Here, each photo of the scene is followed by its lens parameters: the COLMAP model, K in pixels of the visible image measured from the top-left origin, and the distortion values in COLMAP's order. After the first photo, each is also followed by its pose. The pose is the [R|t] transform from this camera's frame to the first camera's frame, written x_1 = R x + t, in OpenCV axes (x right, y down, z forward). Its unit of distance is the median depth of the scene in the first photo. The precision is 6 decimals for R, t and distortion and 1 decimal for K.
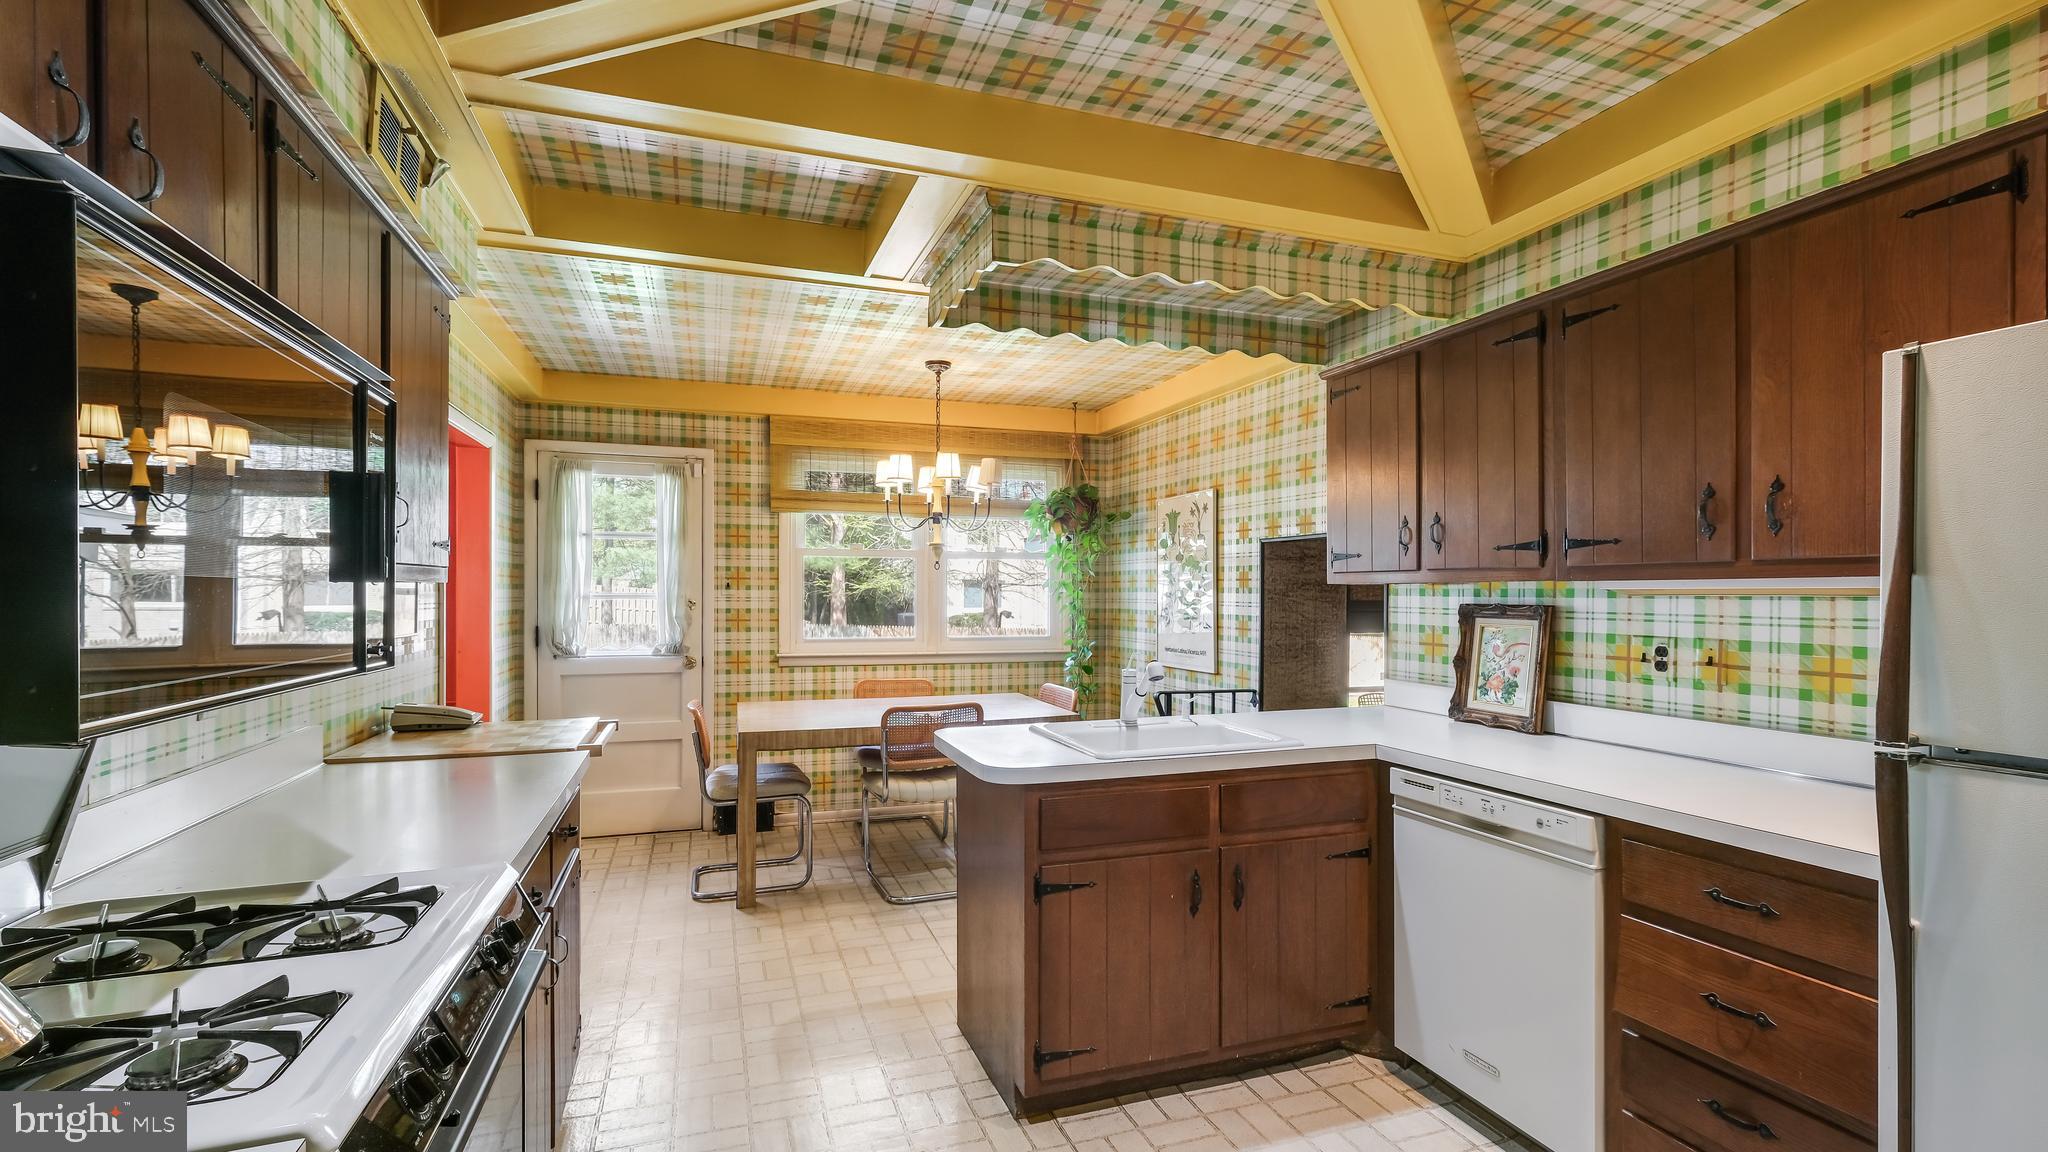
lens RADIAL K [[905.9, 0, 1027.7], [0, 905.9, 590.1], [0, 0, 1]] dist [-0.002888, -0.000977]
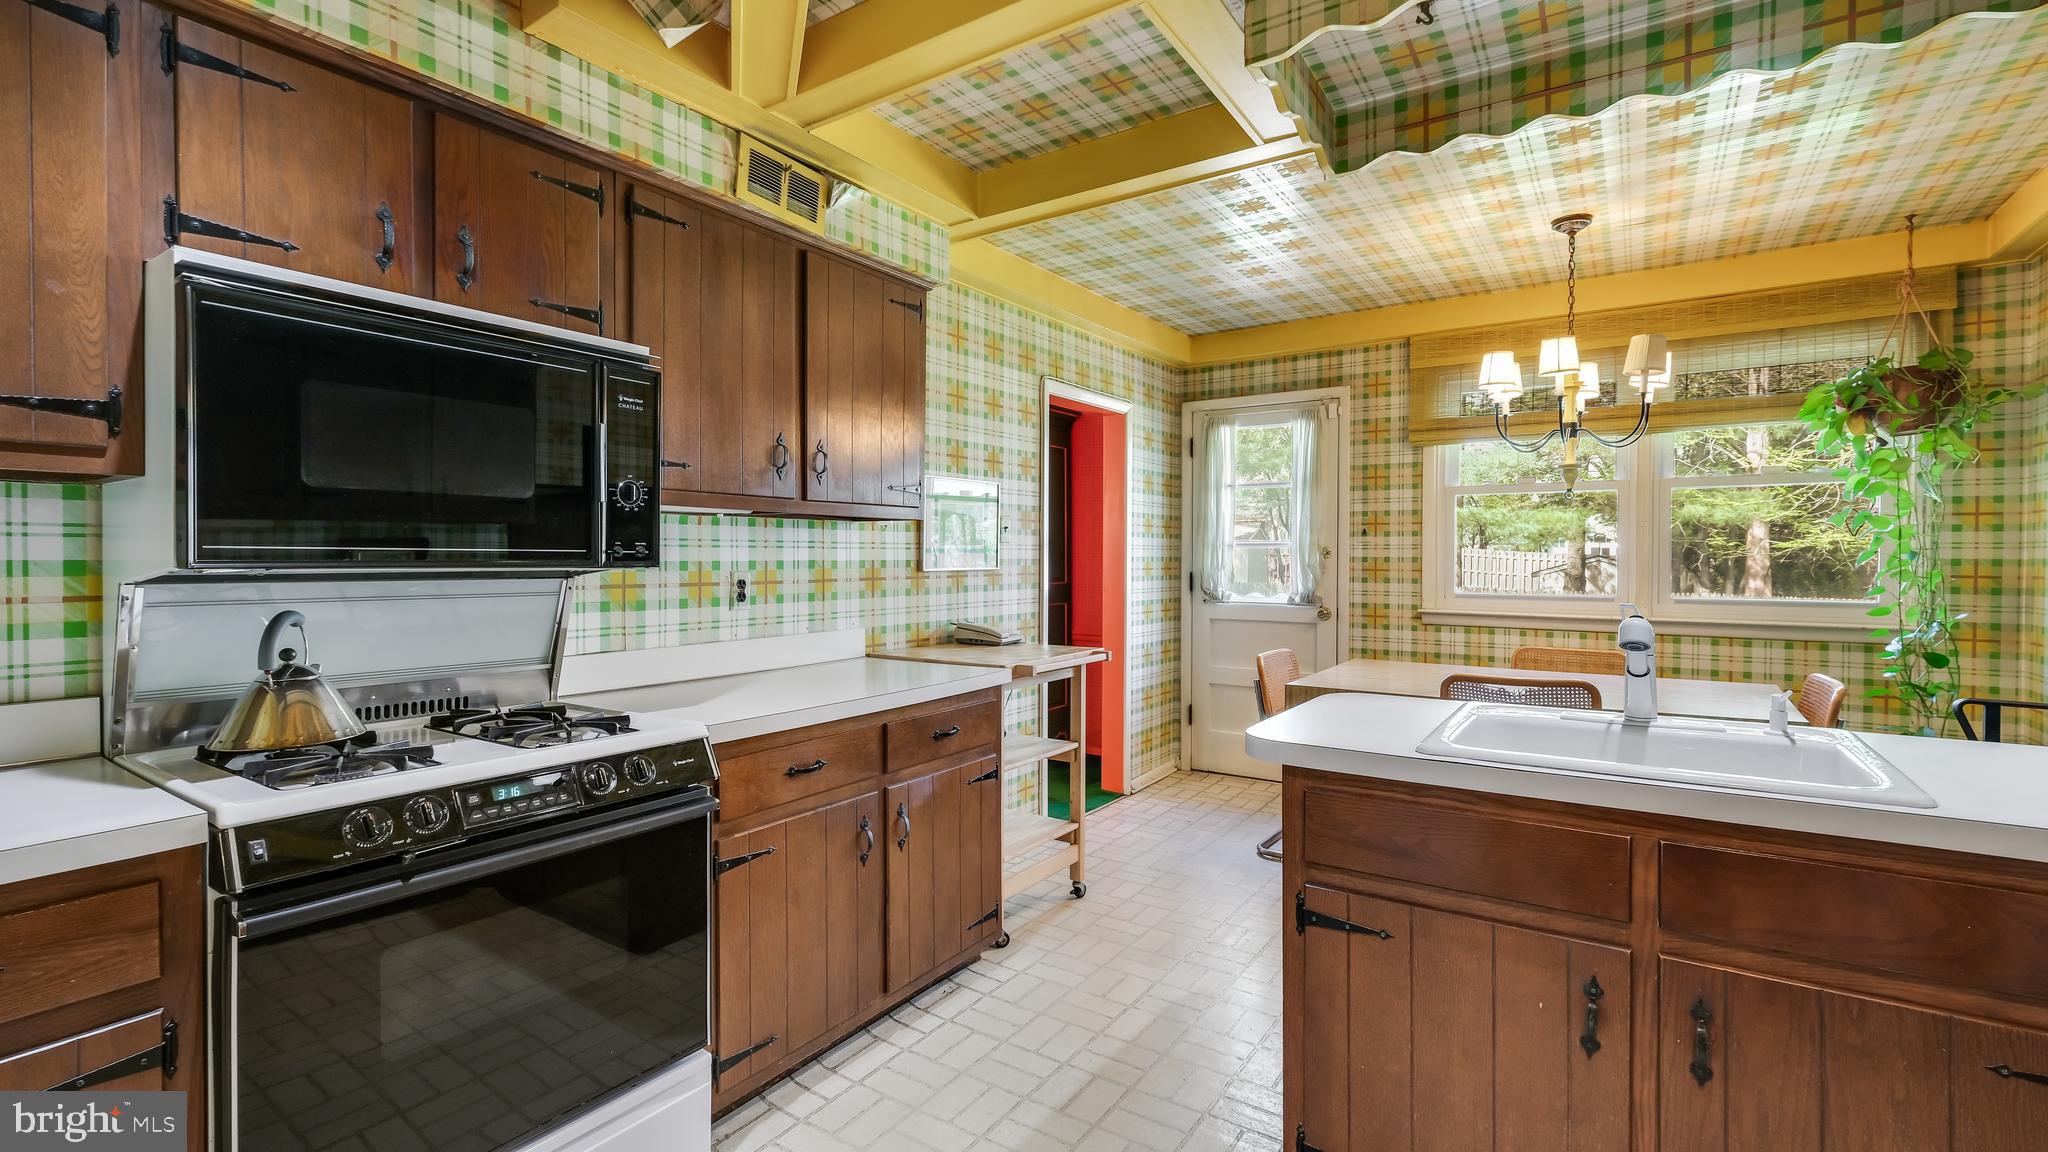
lens RADIAL K [[905.9, 0, 1020.5], [0, 905.9, 568.3], [0, 0, 1]] dist [-0.002888, -0.000977]
pose [[0.586238, 0.006270, -0.810114, 0.207729], [0.003892, 0.999937, 0.010555, 0.020678], [0.810129, -0.009341, 0.586177, 0.178648]]
